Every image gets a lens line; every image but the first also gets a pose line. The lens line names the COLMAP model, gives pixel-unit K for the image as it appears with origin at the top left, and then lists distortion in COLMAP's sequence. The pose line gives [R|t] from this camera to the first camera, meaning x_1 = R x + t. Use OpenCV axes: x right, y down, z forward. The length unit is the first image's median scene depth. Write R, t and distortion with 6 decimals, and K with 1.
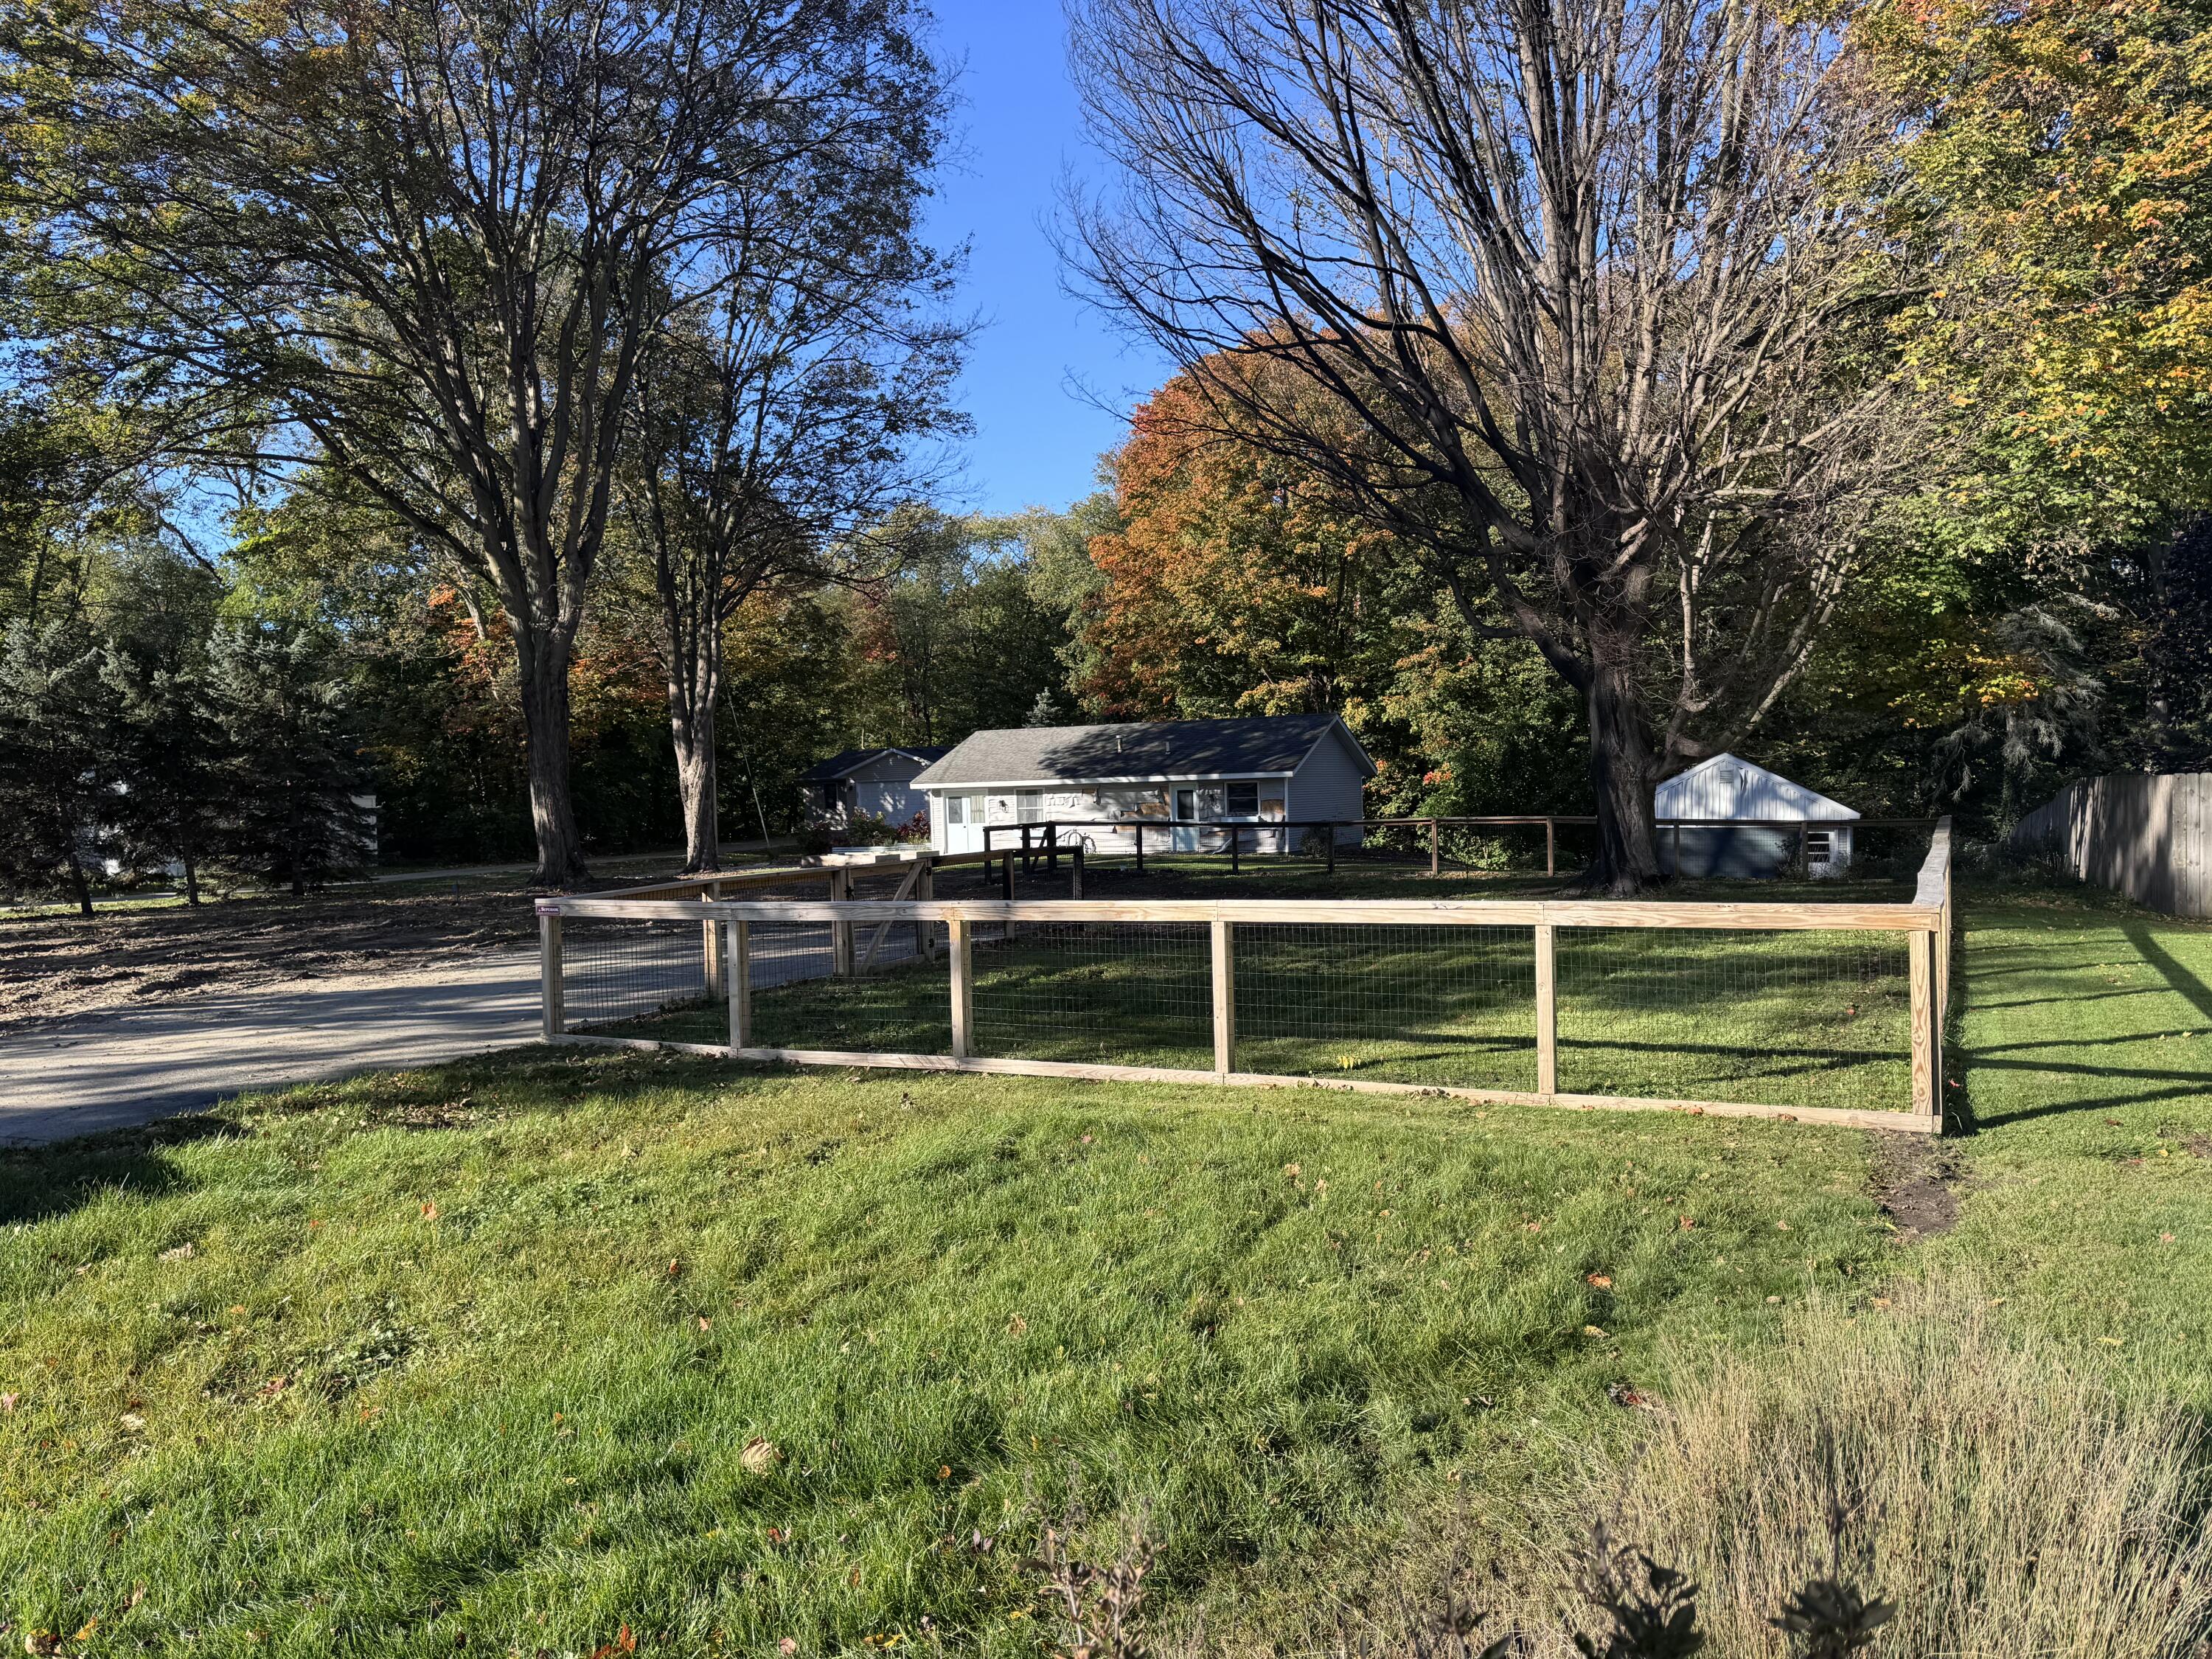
lens RADIAL K [[1574.2, 0, 1106.0], [0, 1574.2, 829.5], [0, 0, 1]] dist [0.005902, 0.001649]
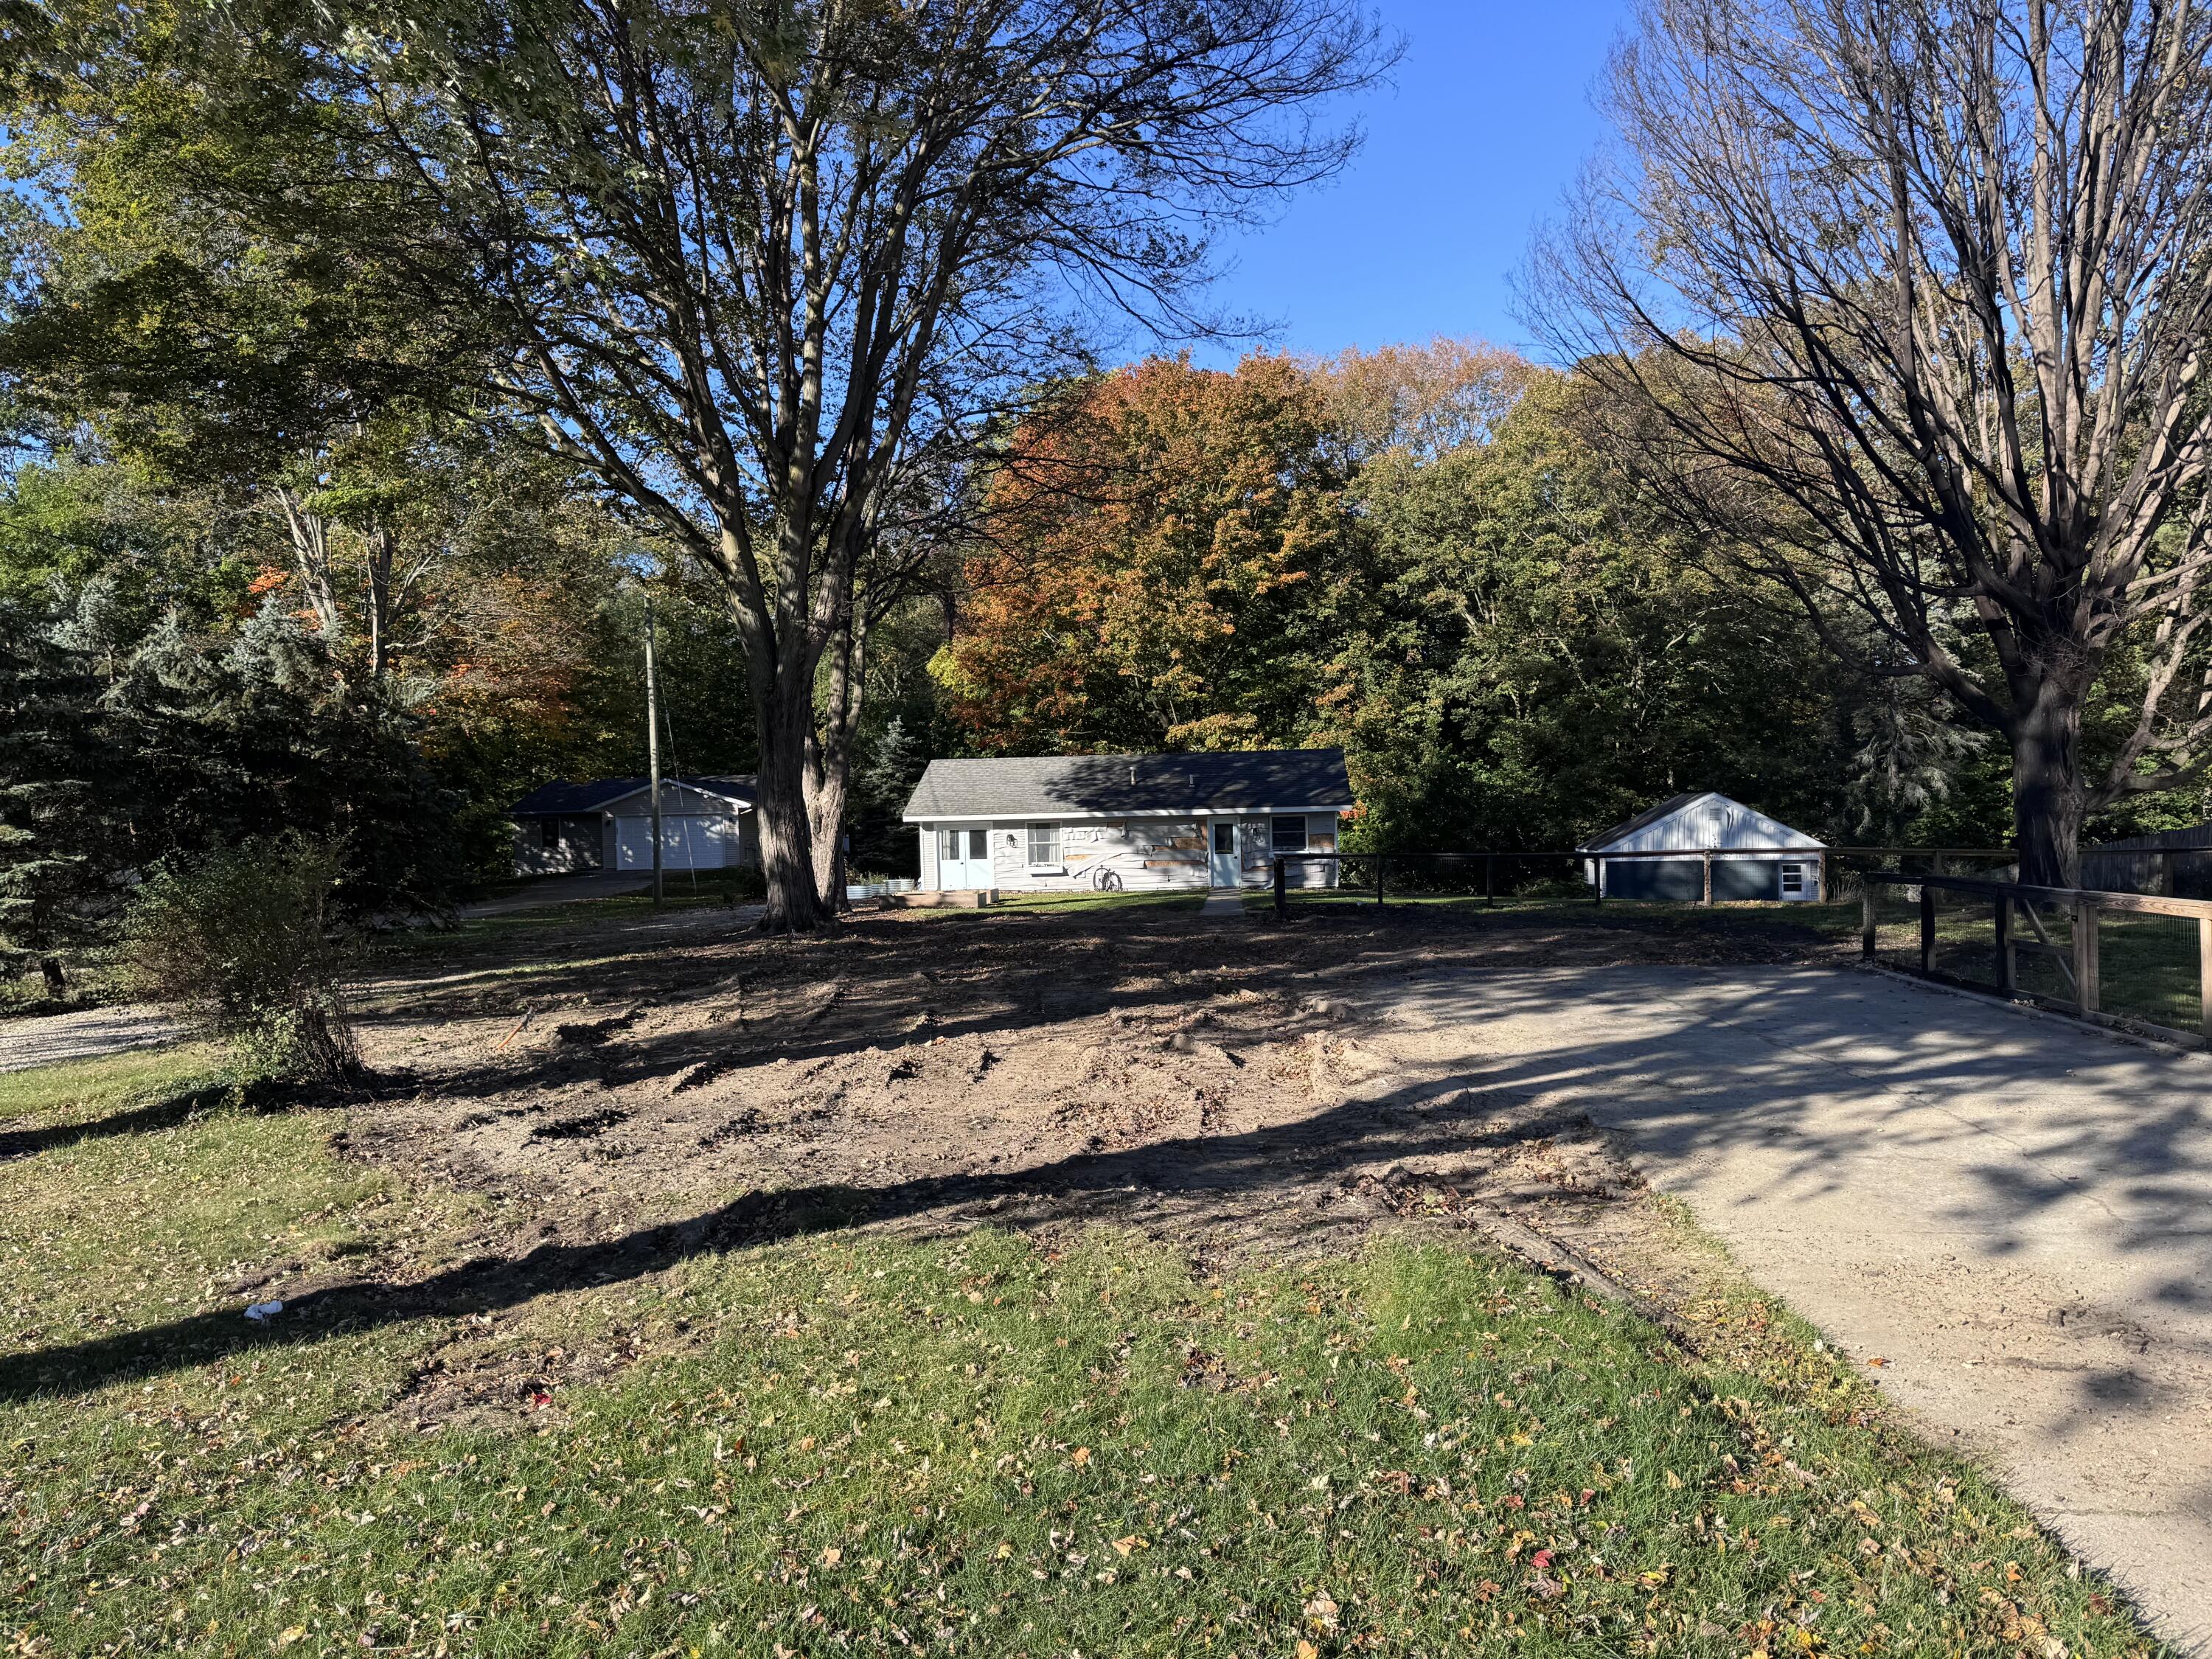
lens RADIAL K [[1574.2, 0, 1106.0], [0, 1574.2, 829.5], [0, 0, 1]] dist [0.005902, 0.001649]
pose [[0.945456, 0.002782, 0.325737, -0.339055], [0.005418, 0.999691, -0.024265, 0.001671], [-0.325703, 0.024706, 0.945149, 0.106612]]
